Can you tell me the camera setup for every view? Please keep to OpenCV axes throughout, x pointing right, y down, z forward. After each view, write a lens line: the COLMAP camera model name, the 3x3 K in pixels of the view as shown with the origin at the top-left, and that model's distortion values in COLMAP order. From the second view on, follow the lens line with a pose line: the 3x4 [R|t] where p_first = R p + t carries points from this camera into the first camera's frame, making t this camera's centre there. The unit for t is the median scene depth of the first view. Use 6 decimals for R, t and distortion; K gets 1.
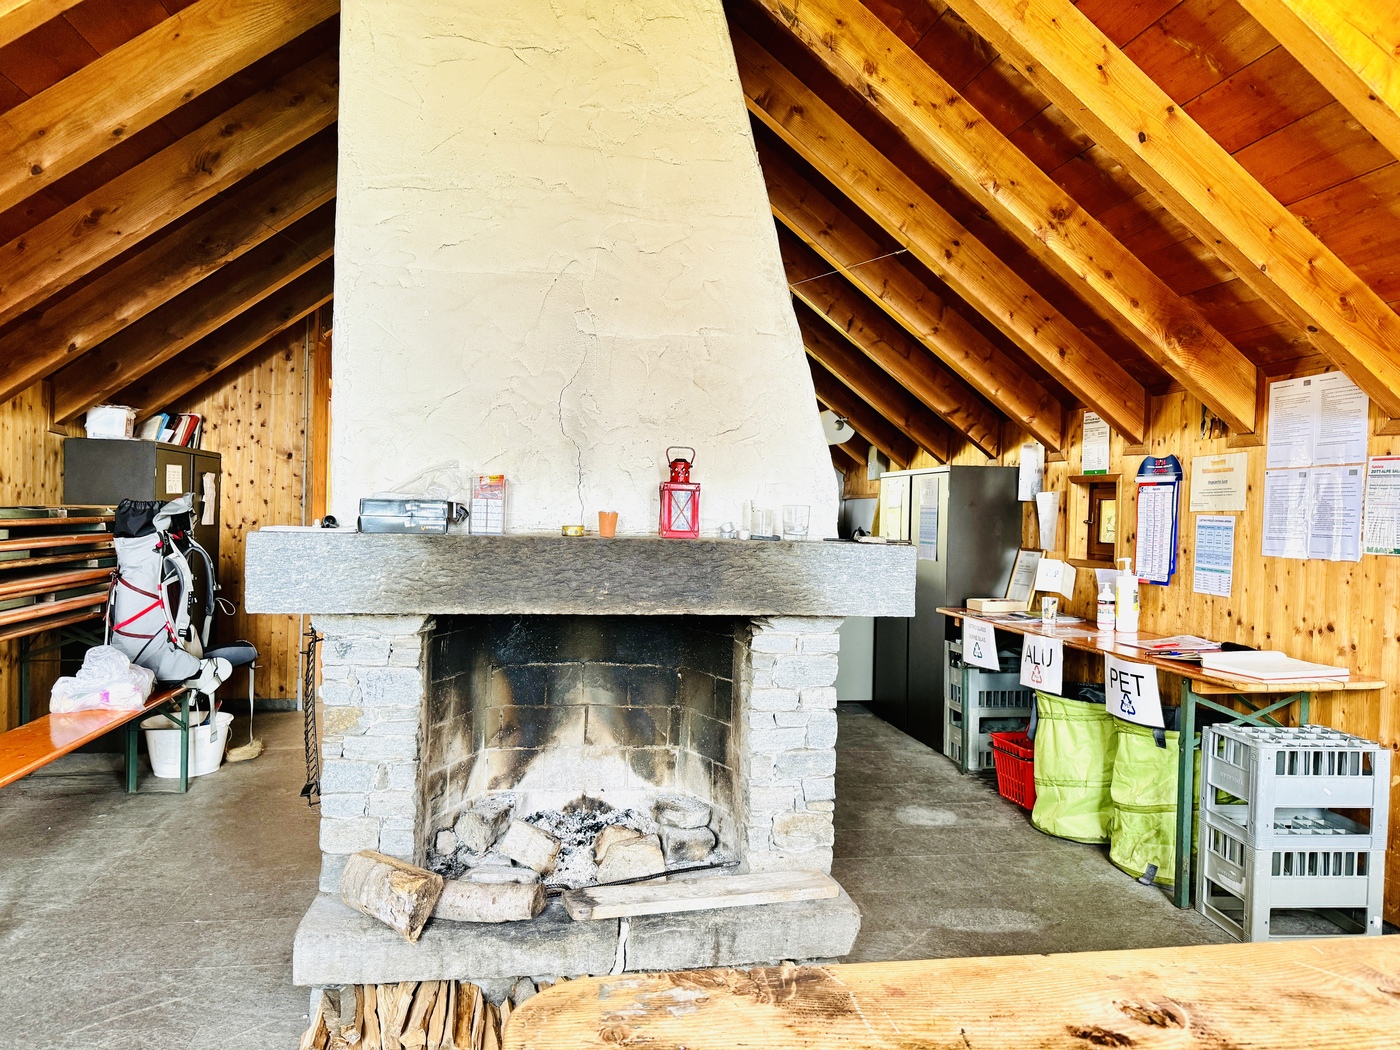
lens RADIAL K [[980.6, 0, 700.0], [0, 980.6, 525.0], [0, 0, 1]] dist [0.053899, -0.053244]
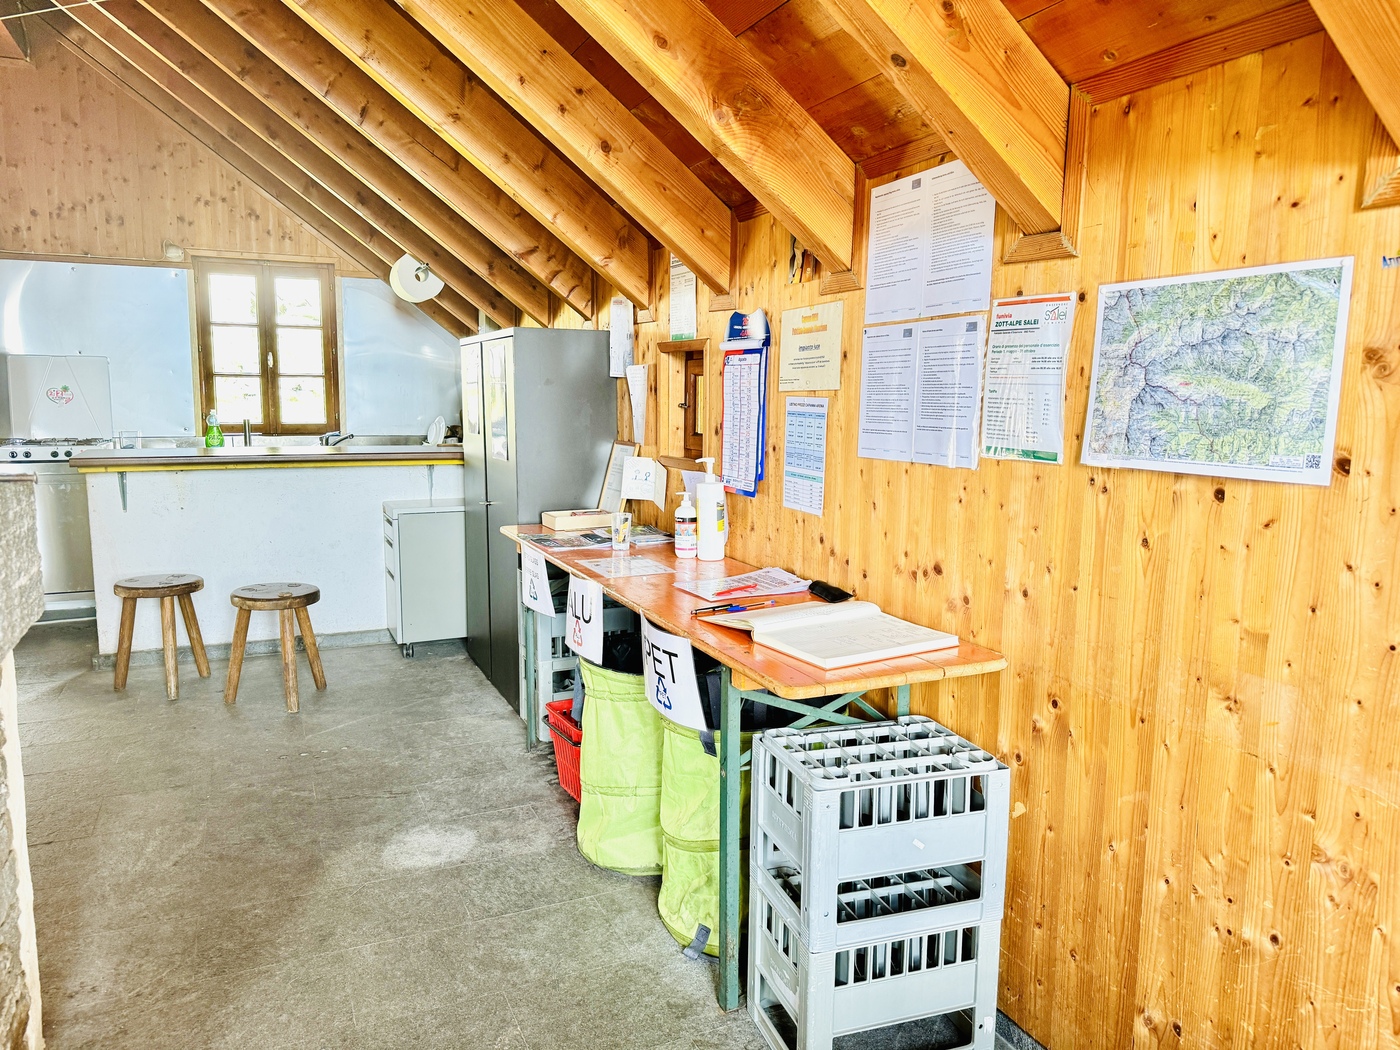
lens RADIAL K [[992.0, 0, 675.4], [0, 992.0, 514.1], [0, 0, 1]] dist [0.190575, -0.363240]
pose [[0.971818, -0.044269, 0.231538, 0.275031], [0.018055, 0.993301, 0.114135, -0.009788], [-0.235040, -0.106738, 0.966107, 0.353728]]
